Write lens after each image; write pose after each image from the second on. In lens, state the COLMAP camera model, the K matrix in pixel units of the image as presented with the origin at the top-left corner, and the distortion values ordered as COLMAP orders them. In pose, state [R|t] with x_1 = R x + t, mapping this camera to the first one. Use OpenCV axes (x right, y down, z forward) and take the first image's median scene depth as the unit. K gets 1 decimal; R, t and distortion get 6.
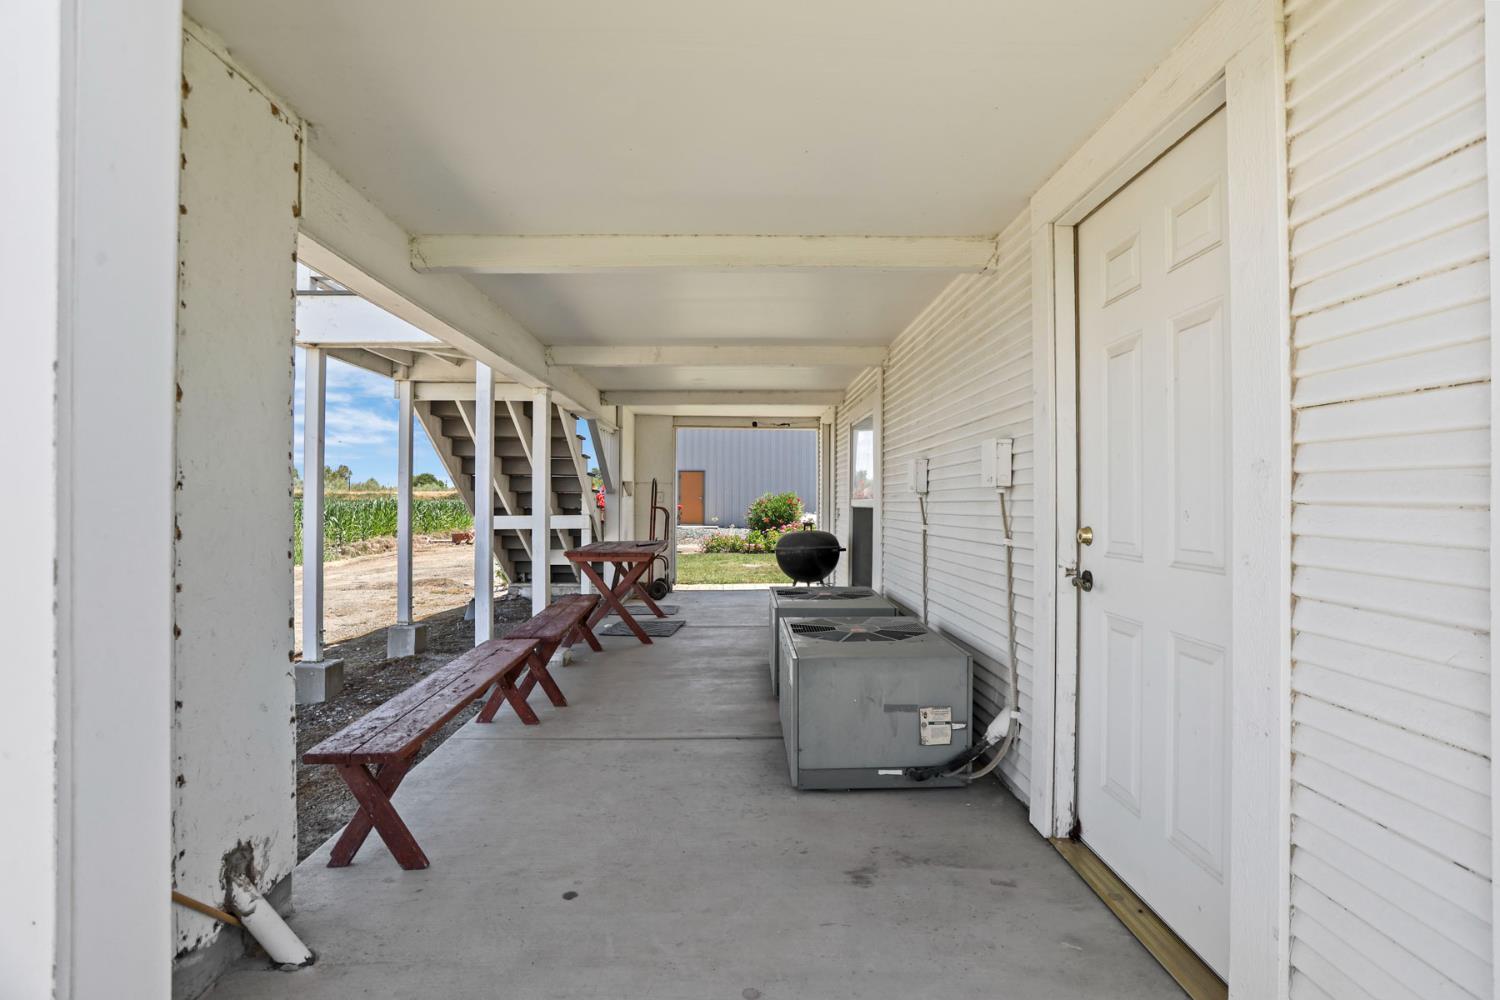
lens RADIAL K [[734.9, 0, 750.6], [0, 734.9, 499.9], [0, 0, 1]] dist [-0.004293, 0.001098]
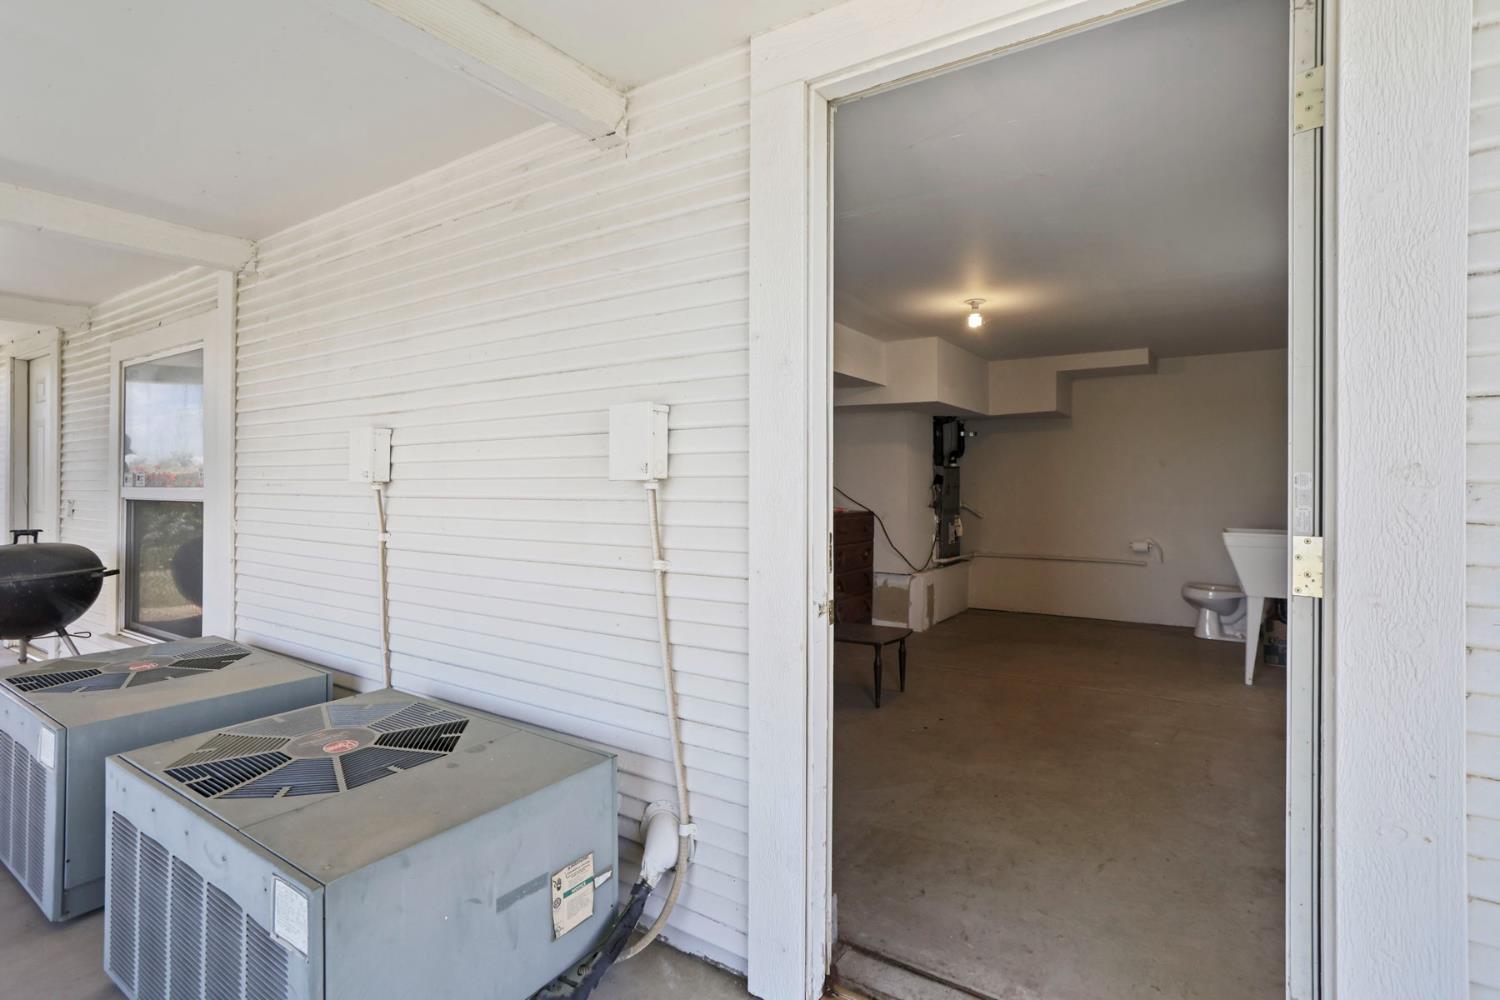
lens RADIAL K [[734.9, 0, 750.3], [0, 734.9, 492.9], [0, 0, 1]] dist [-0.004293, 0.001098]
pose [[0.577515, -0.001593, 0.816379, -0.134850], [-0.008333, 0.999935, 0.007845, -0.011736], [-0.816338, -0.011333, 0.577464, 0.559940]]
